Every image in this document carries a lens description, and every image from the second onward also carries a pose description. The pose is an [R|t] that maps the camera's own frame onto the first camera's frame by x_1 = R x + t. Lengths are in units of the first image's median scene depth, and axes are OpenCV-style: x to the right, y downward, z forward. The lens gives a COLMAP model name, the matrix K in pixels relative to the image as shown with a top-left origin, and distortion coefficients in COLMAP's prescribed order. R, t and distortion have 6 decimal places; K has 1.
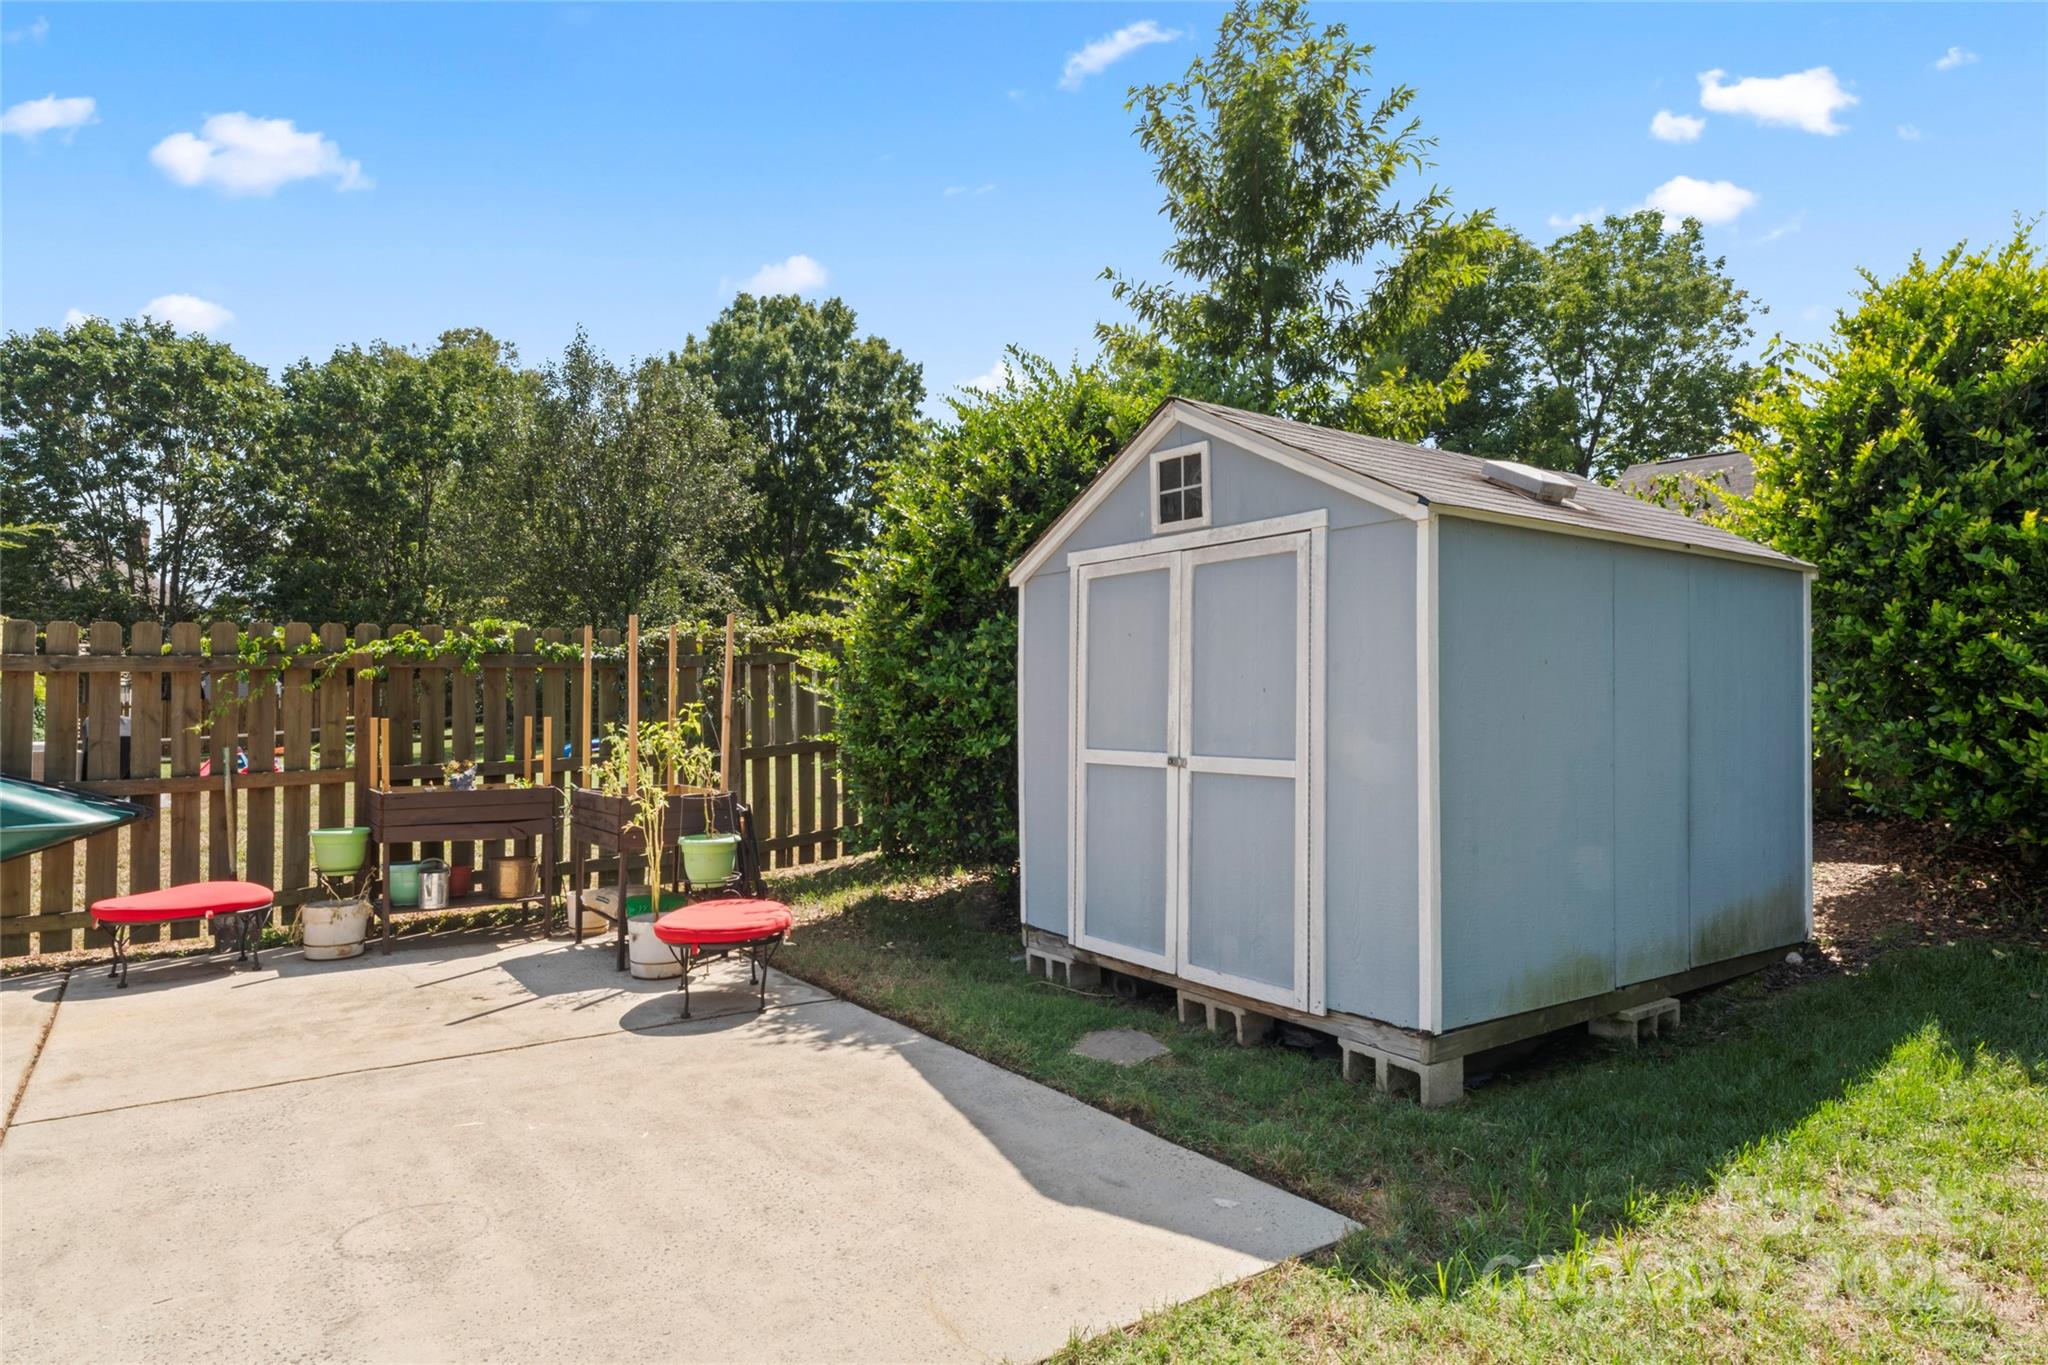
lens RADIAL K [[1190.9, 0, 1026.2], [0, 1190.9, 685.9], [0, 0, 1]] dist [0.008129, 0.002721]
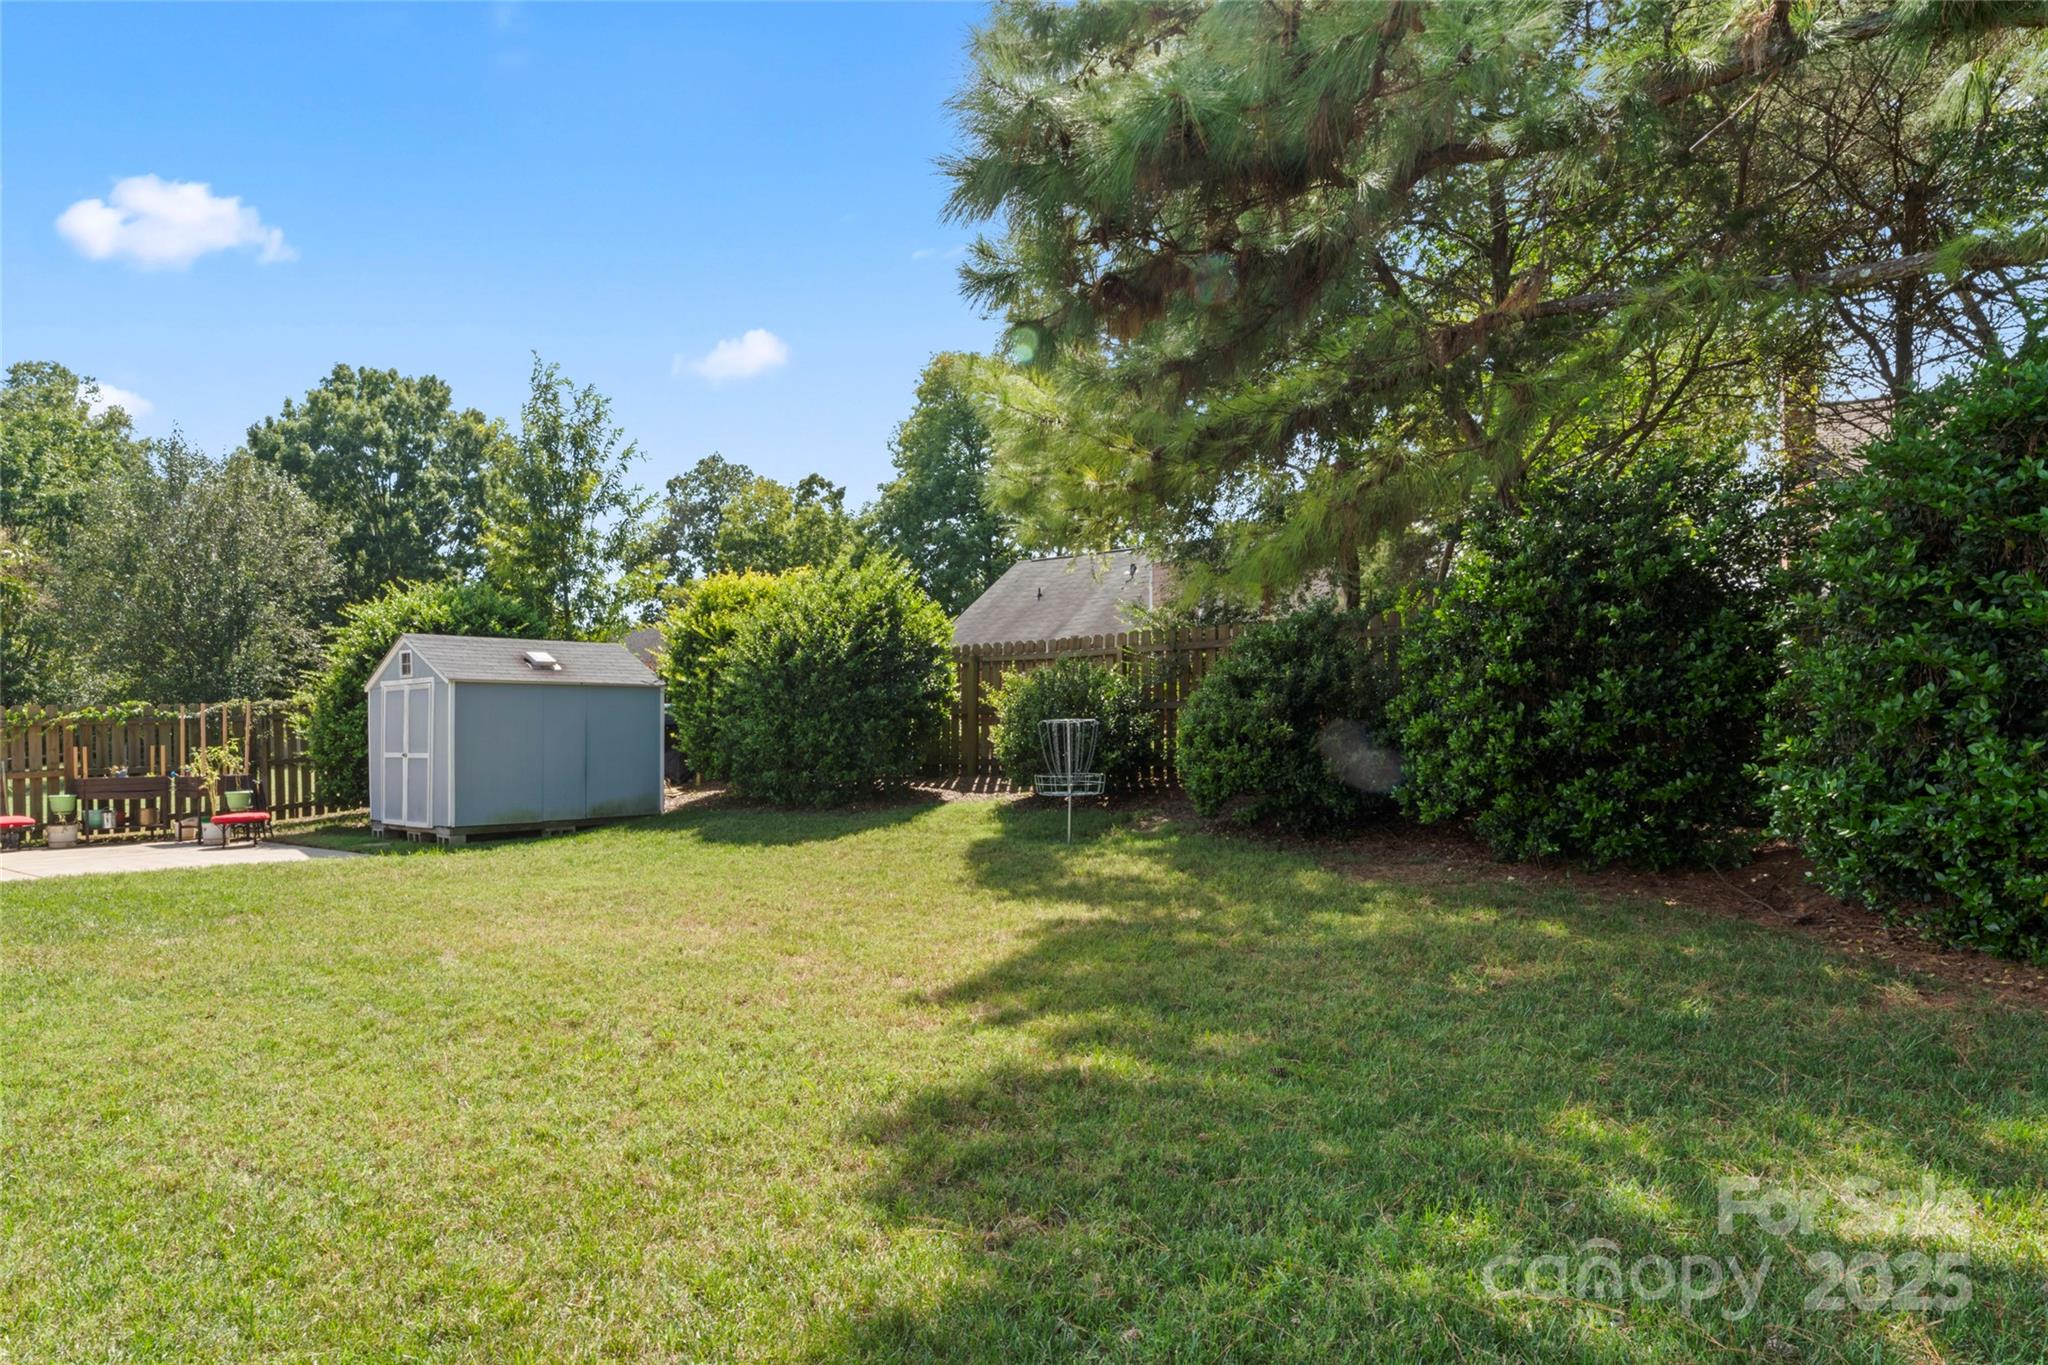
lens RADIAL K [[1190.9, 0, 982.9], [0, 1190.9, 722.3], [0, 0, 1]] dist [0.008129, 0.002721]
pose [[0.972641, -0.012897, 0.231955, 0.132467], [0.011307, 0.999903, 0.008183, -0.004244], [-0.232038, -0.005337, 0.972692, -0.354009]]
